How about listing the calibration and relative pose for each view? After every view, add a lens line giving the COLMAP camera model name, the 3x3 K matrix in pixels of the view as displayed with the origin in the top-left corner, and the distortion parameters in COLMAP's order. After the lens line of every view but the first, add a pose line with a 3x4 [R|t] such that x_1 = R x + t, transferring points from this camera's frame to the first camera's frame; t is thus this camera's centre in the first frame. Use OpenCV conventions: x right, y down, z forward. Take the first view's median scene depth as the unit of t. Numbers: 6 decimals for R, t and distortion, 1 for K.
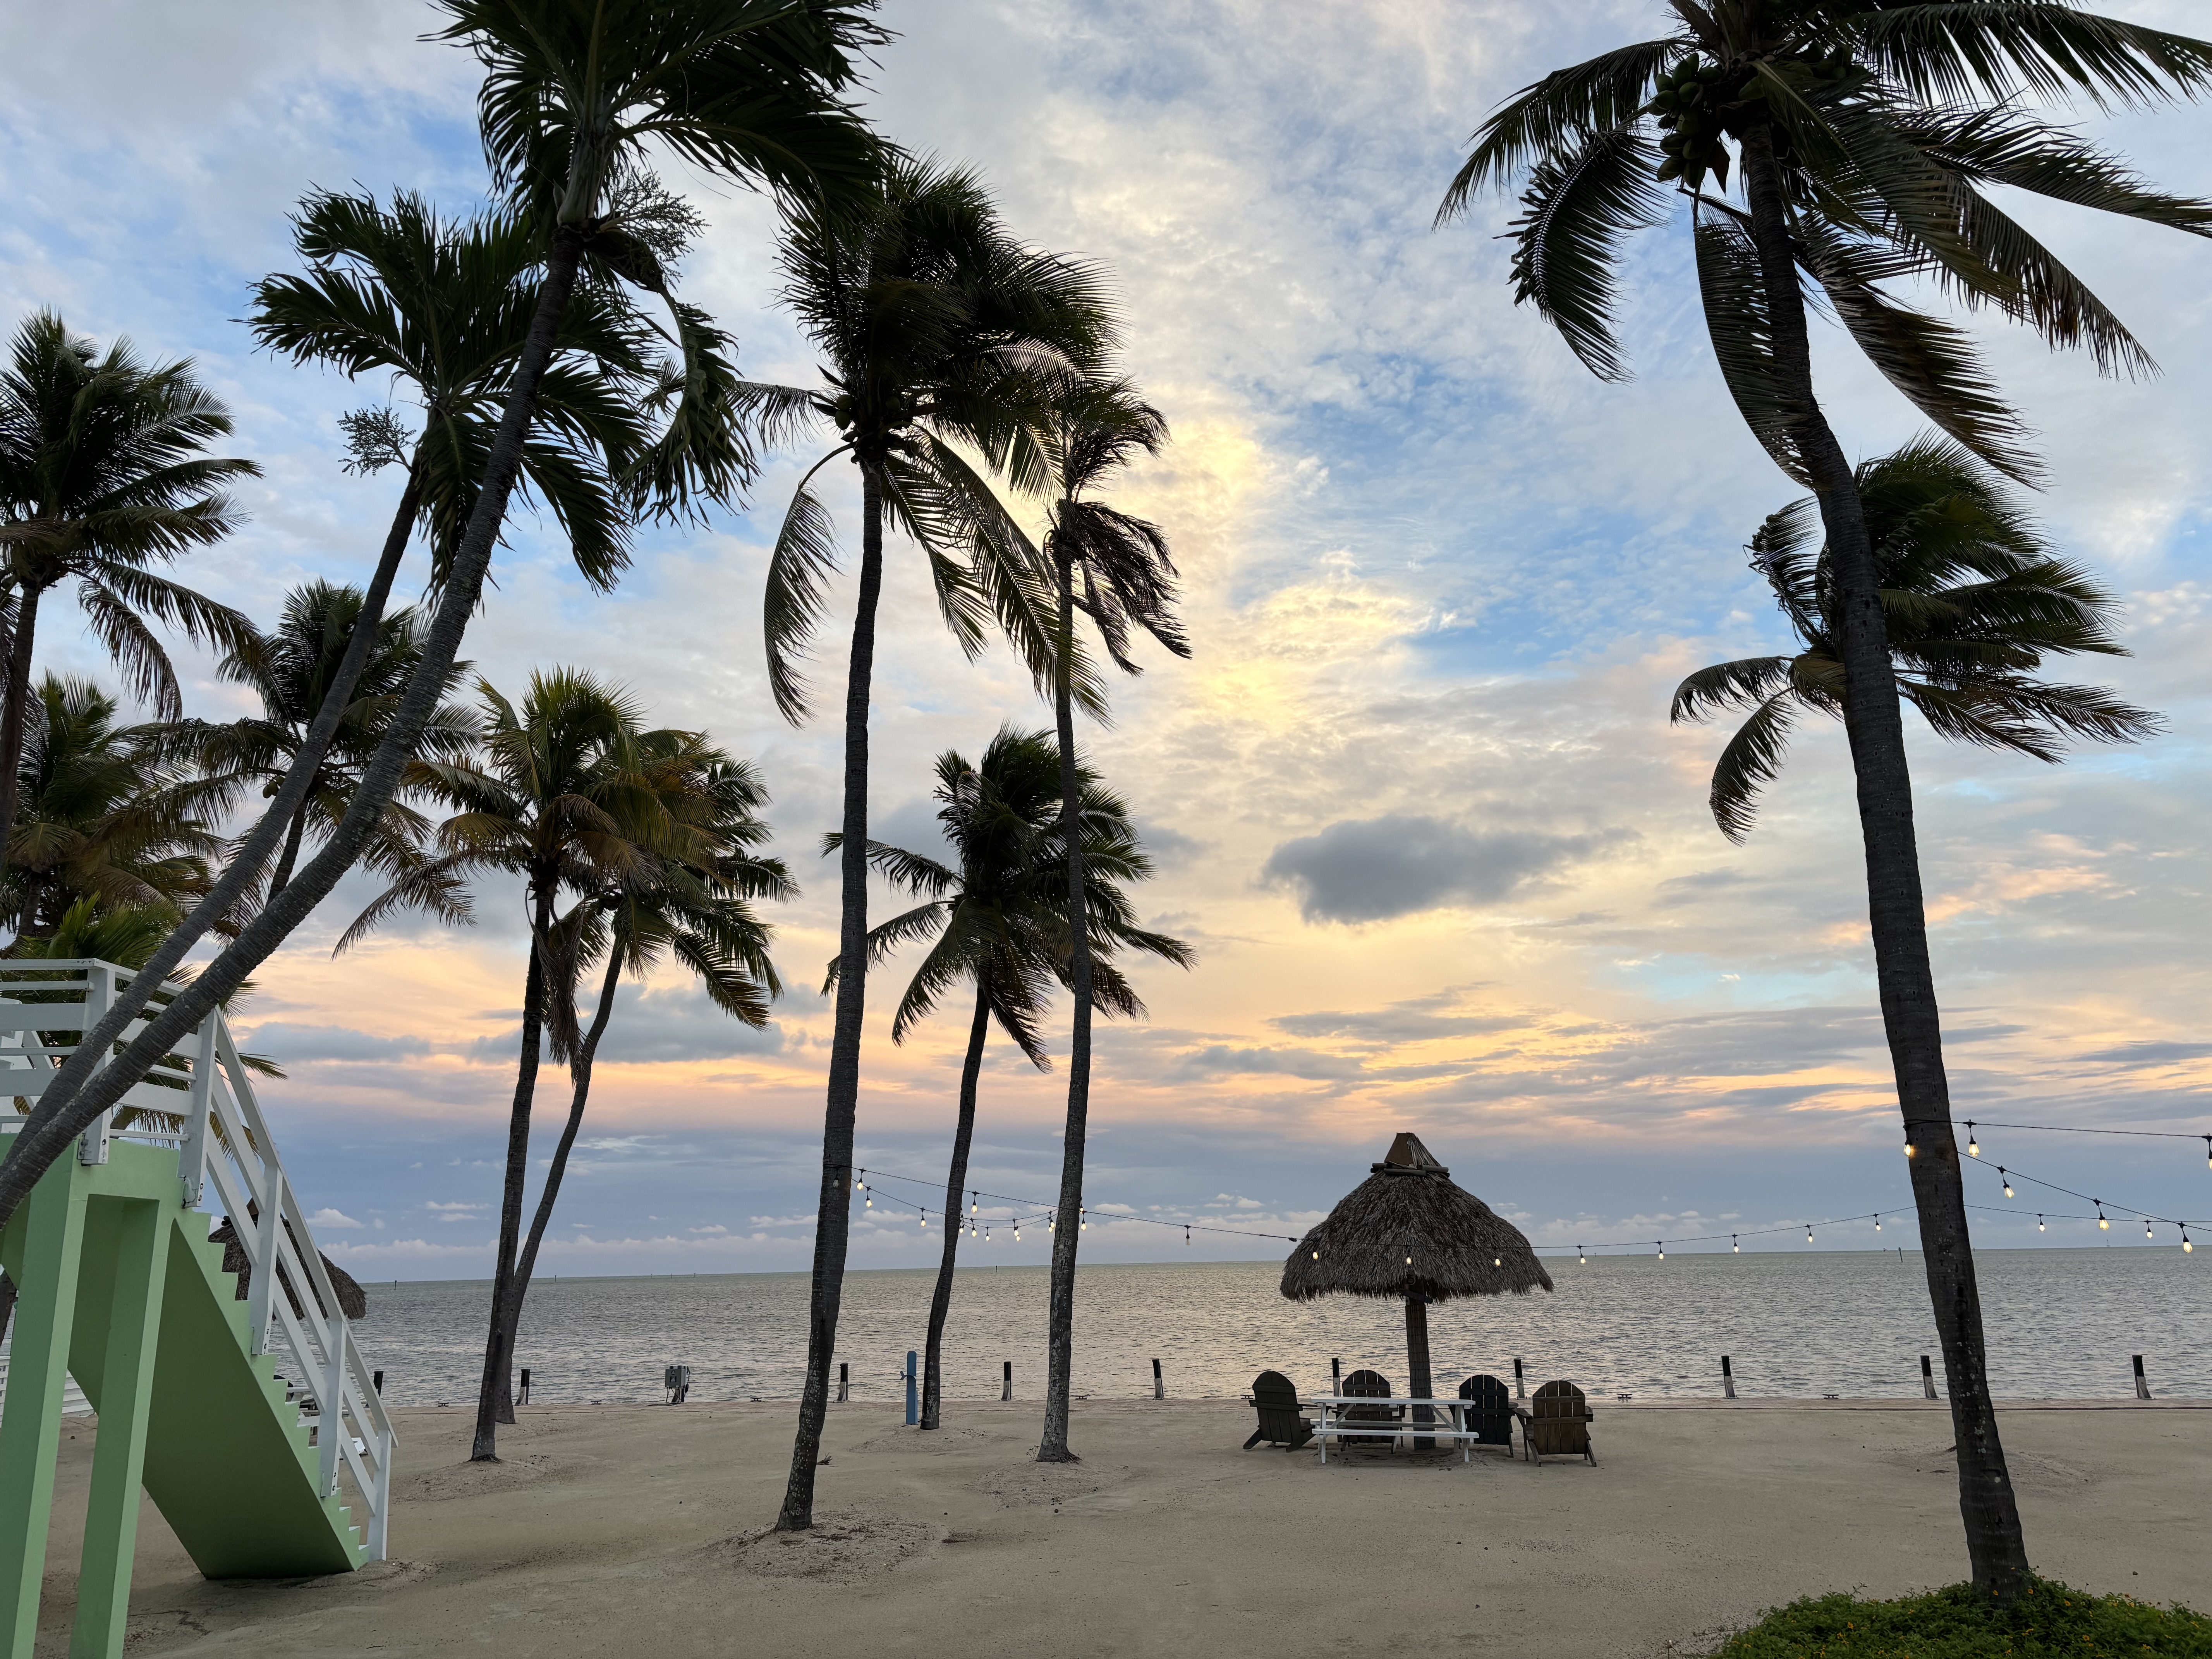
lens RADIAL K [[1673.8, 0, 1062.0], [0, 1673.8, 862.7], [0, 0, 1]] dist [-0.036874, 0.003027]
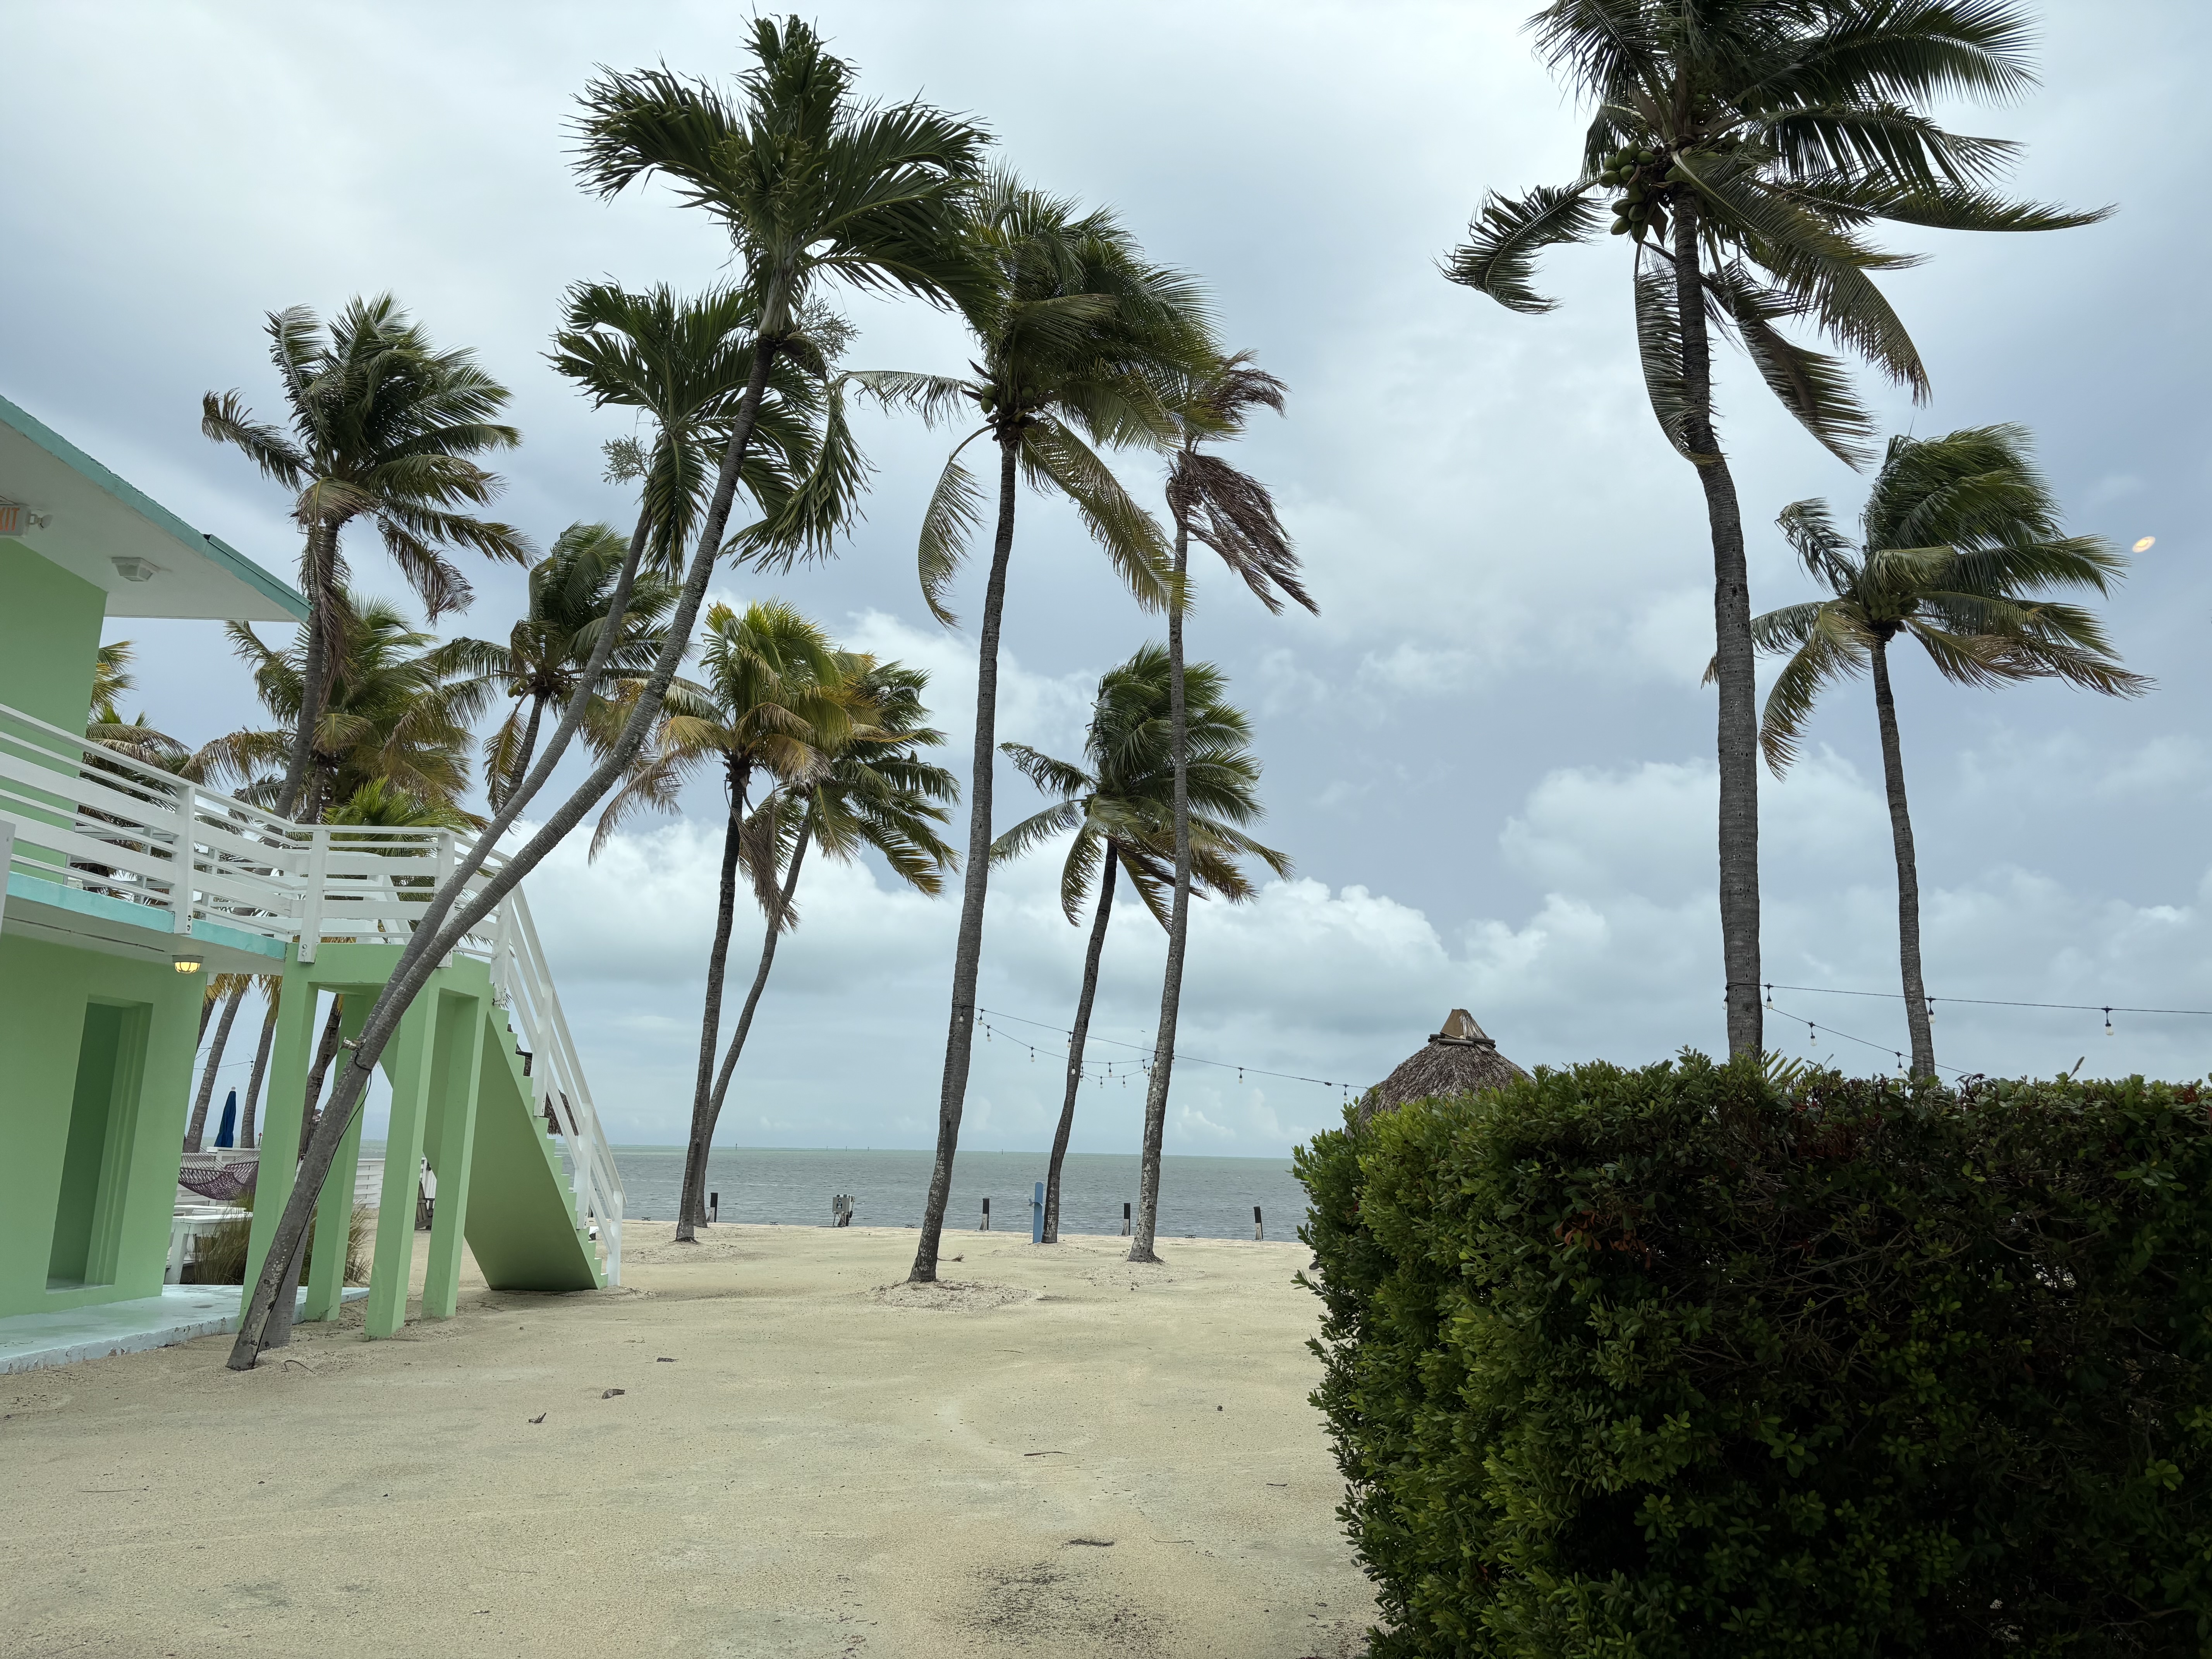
lens RADIAL K [[1673.8, 0, 1094.9], [0, 1673.8, 833.8], [0, 0, 1]] dist [-0.036874, 0.003027]
pose [[0.995740, 0.026244, -0.088393, 0.063095], [-0.022164, 0.998657, 0.046828, -0.011689], [0.089503, -0.044670, 0.994984, -0.217167]]
